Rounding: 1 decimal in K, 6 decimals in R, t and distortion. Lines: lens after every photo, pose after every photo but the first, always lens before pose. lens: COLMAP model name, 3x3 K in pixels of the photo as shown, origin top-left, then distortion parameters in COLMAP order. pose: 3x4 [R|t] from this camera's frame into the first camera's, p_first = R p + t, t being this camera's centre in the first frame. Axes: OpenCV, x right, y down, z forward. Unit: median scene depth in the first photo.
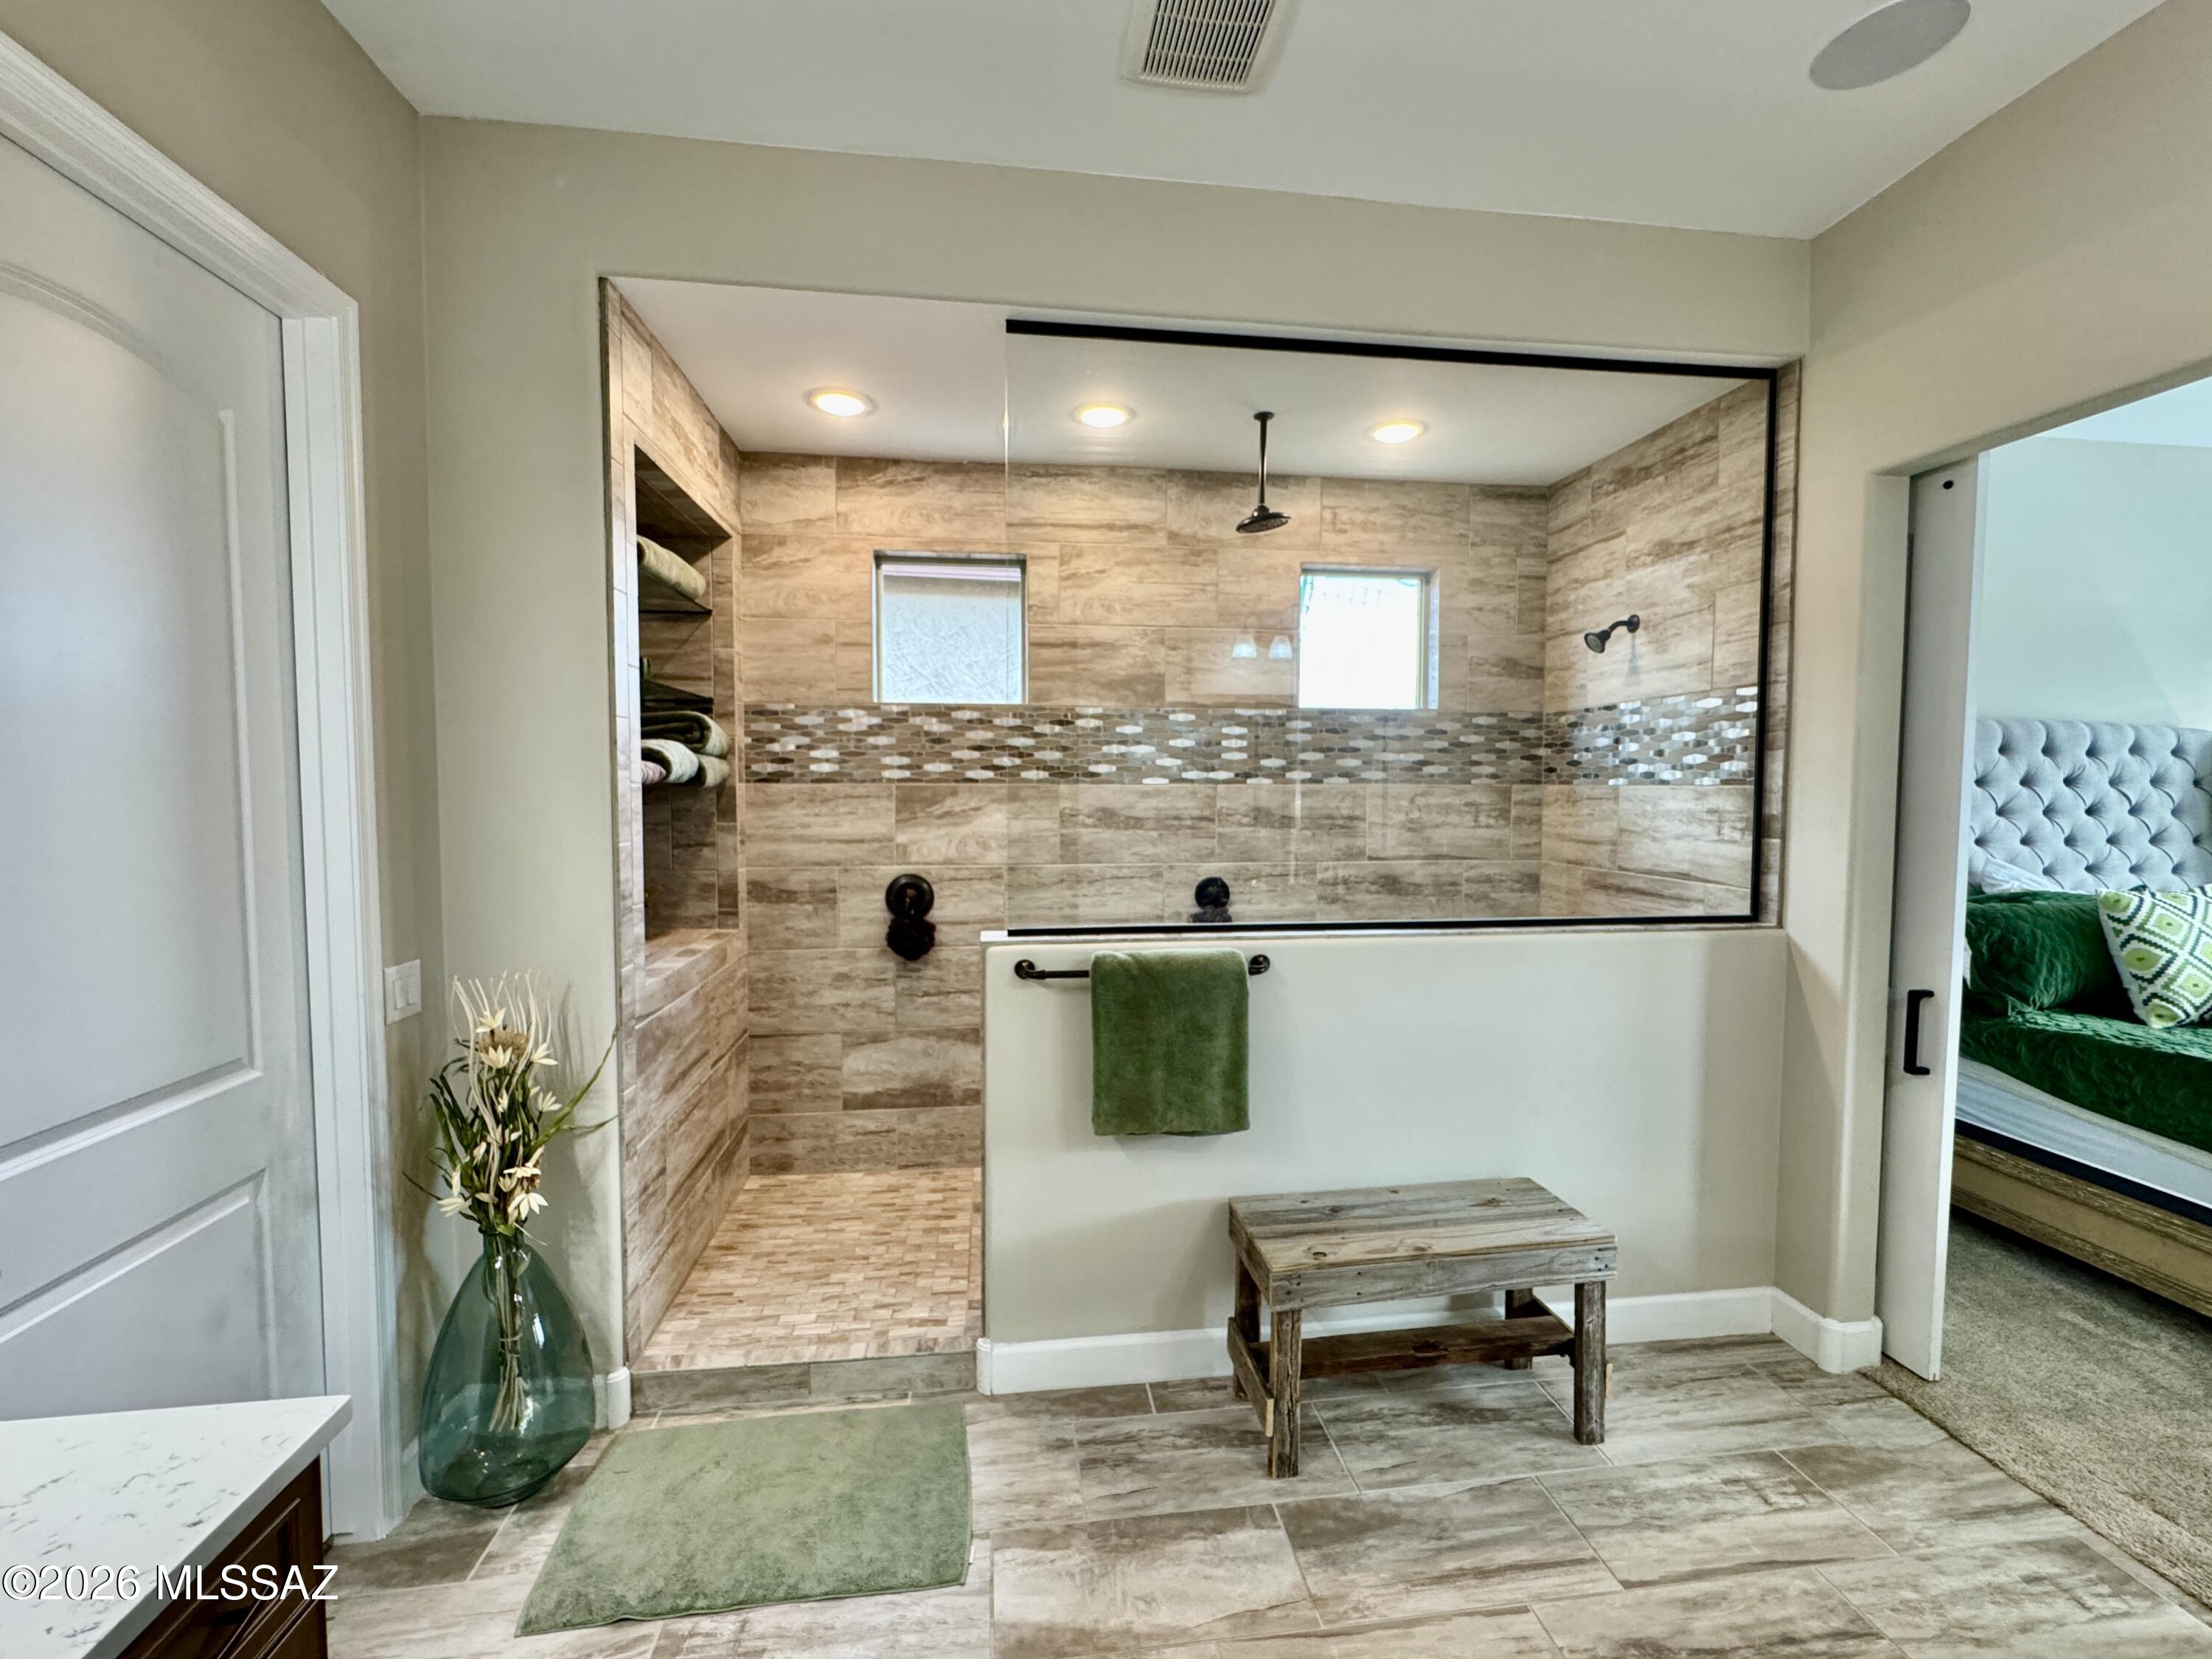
lens RADIAL K [[893.3, 0, 1116.1], [0, 893.3, 831.1], [0, 0, 1]] dist [-0.008944, -0.000183]
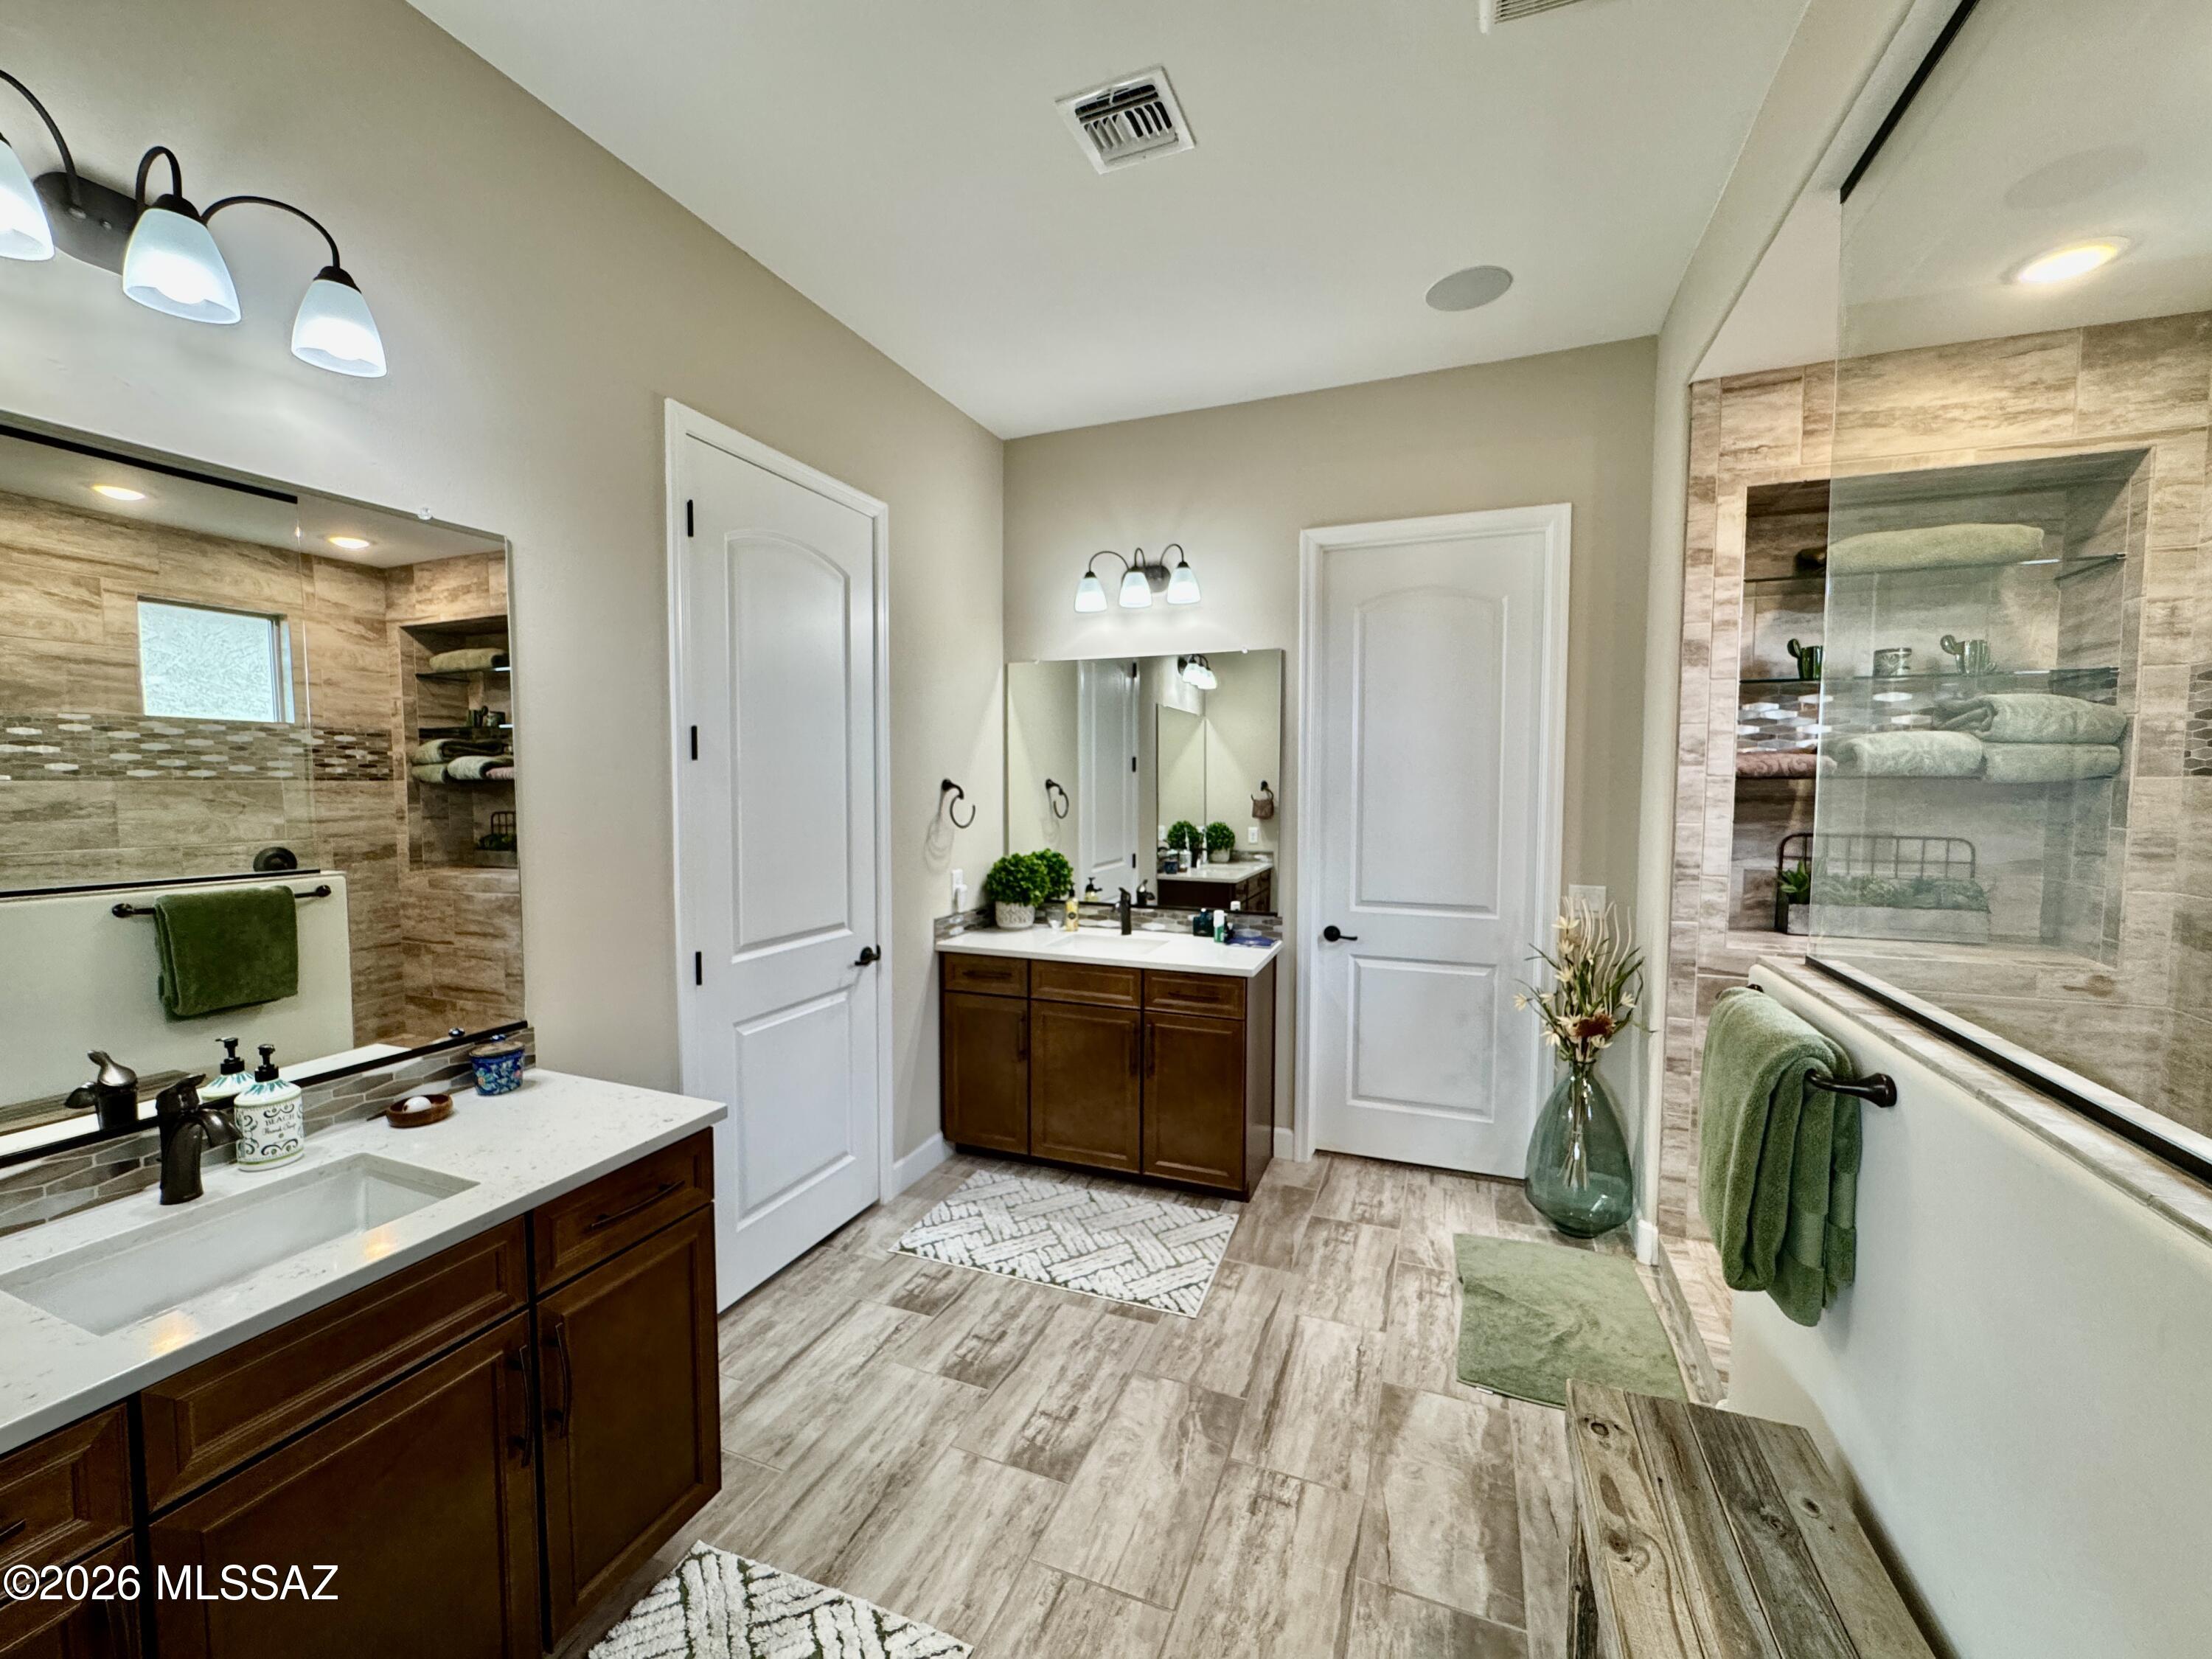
lens RADIAL K [[893.3, 0, 1111.0], [0, 893.3, 828.7], [0, 0, 1]] dist [-0.008944, -0.000183]
pose [[-0.480980, 0.047863, -0.875424, 1.117086], [-0.048838, 0.995496, 0.081261, -0.048380], [0.875370, 0.081839, -0.476476, 1.046116]]
